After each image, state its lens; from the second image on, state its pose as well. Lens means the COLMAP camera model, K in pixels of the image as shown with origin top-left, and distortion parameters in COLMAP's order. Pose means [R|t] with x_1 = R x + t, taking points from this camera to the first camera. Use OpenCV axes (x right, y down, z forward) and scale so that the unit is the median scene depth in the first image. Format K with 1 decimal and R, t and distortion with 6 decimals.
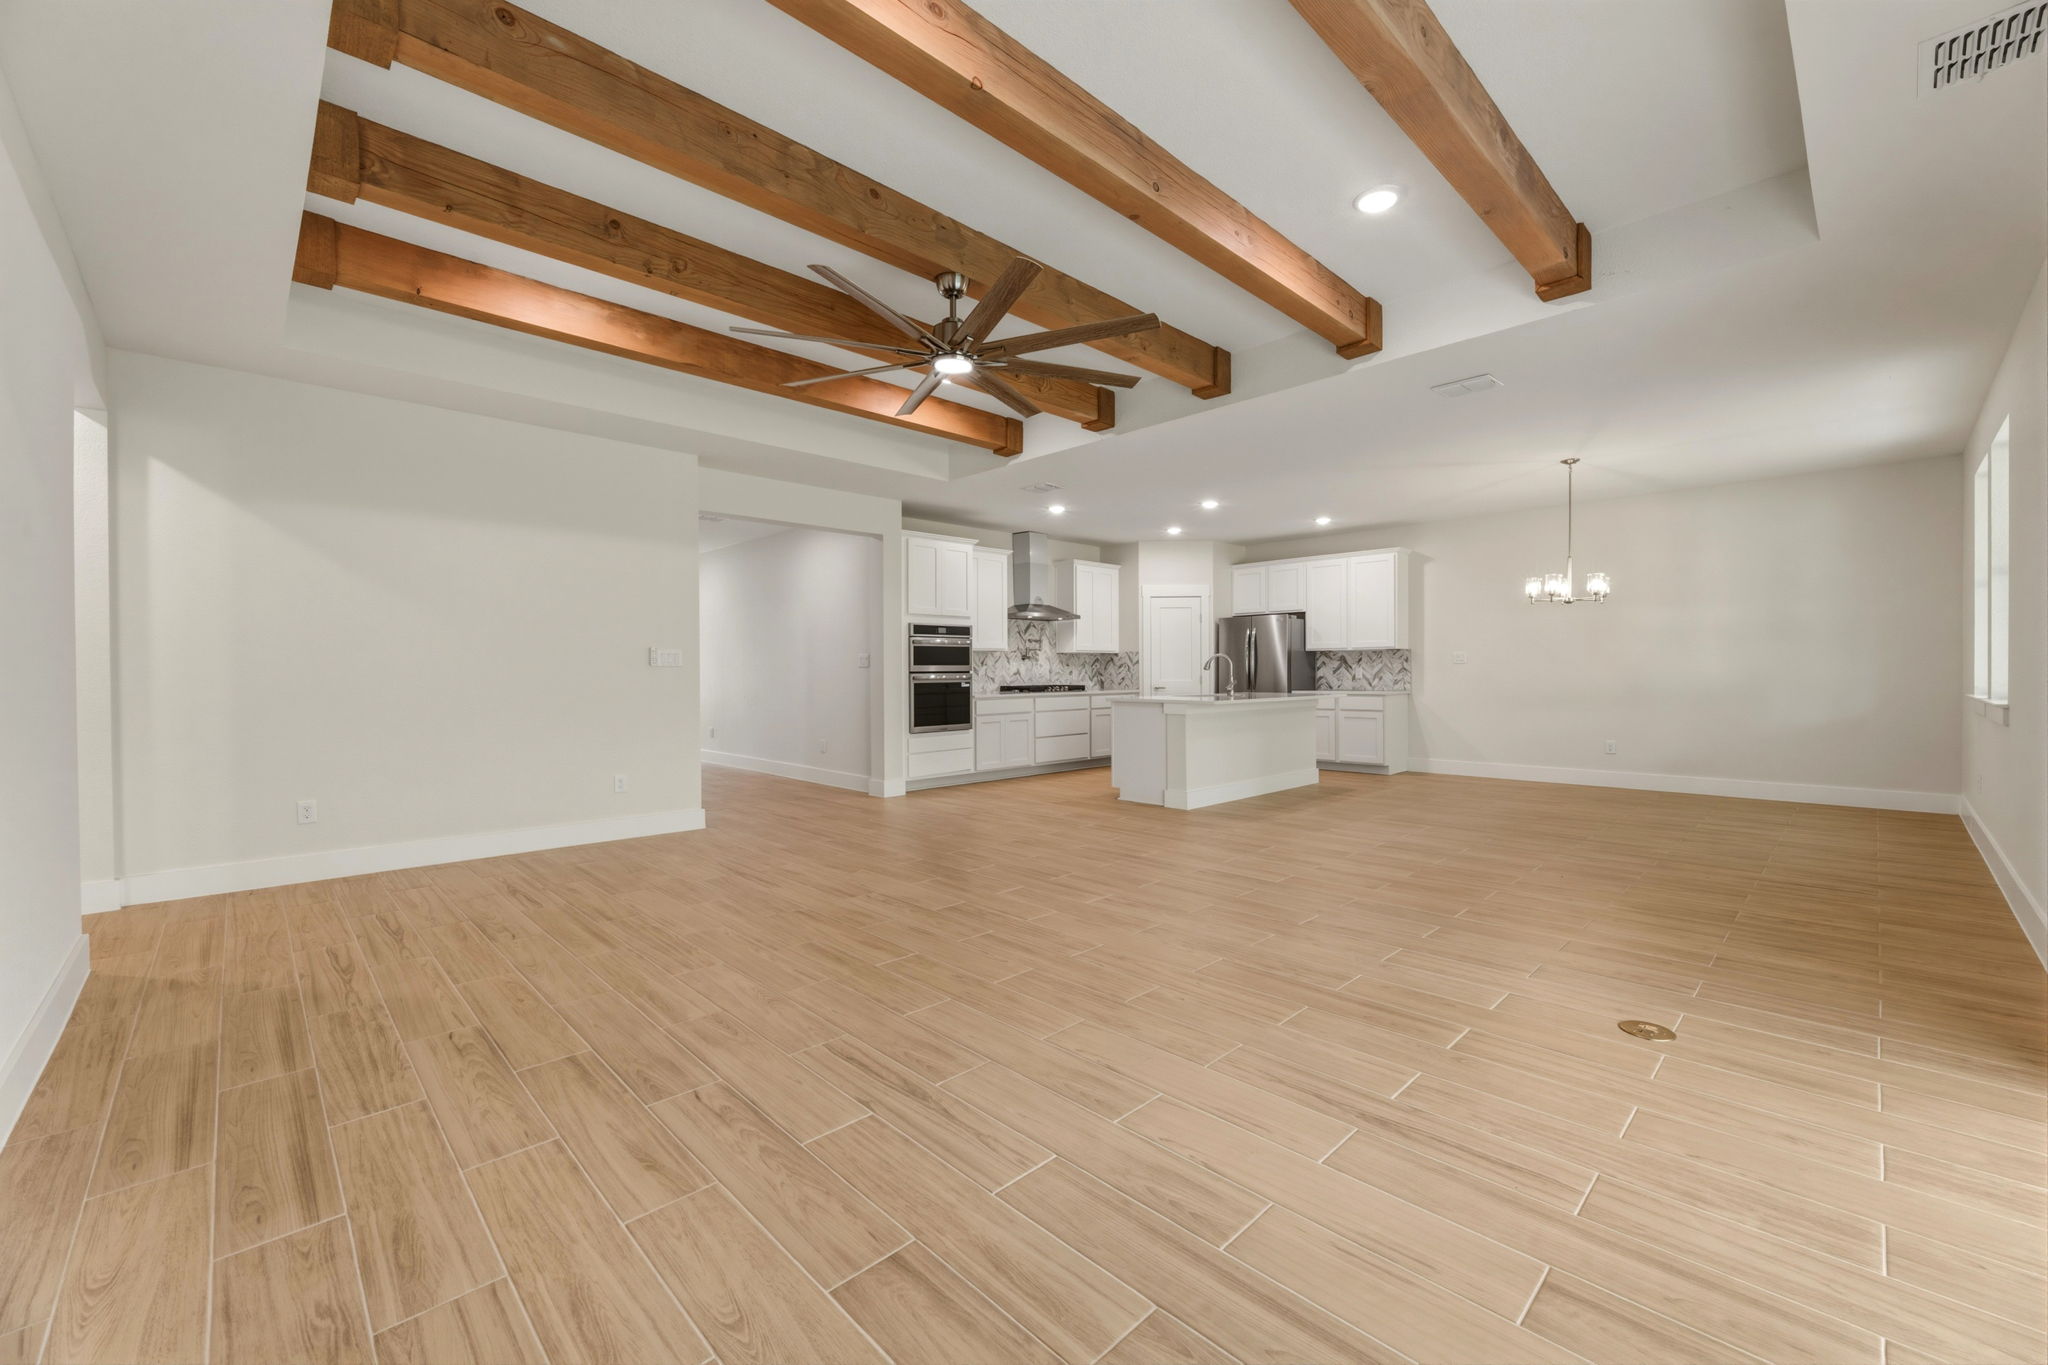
lens RADIAL K [[829.9, 0, 1031.7], [0, 829.9, 681.1], [0, 0, 1]] dist [0.003158, 0.000283]
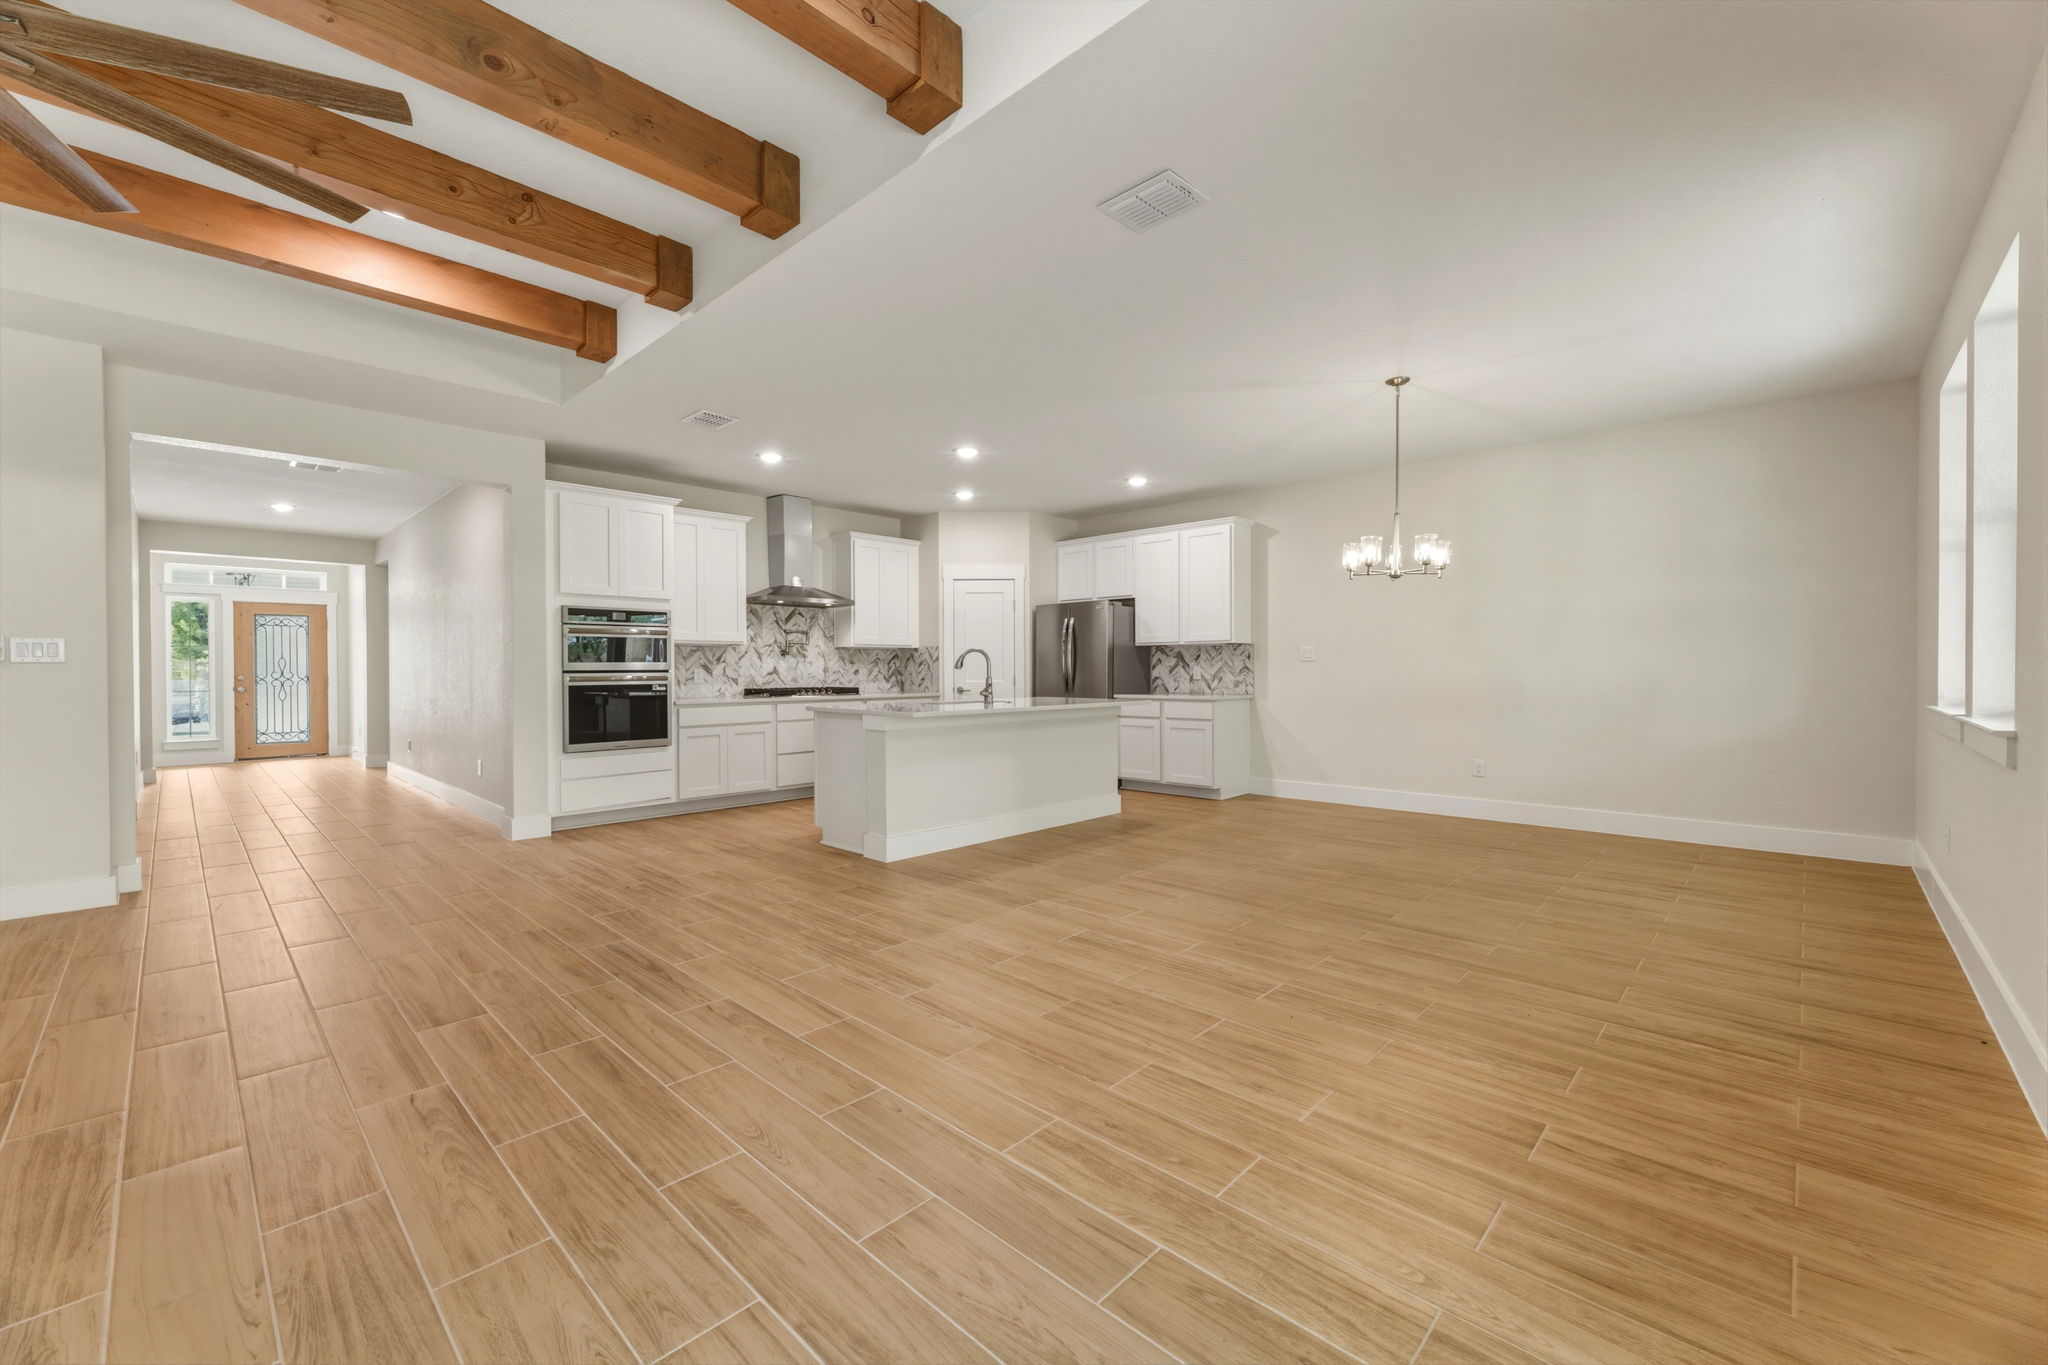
lens RADIAL K [[829.9, 0, 1024.7], [0, 829.9, 682.1], [0, 0, 1]] dist [0.003158, 0.000283]
pose [[0.999374, 0.000927, 0.035374, 0.223093], [-0.001048, 0.999994, 0.003403, -0.003636], [-0.035371, -0.003438, 0.999368, 0.215057]]
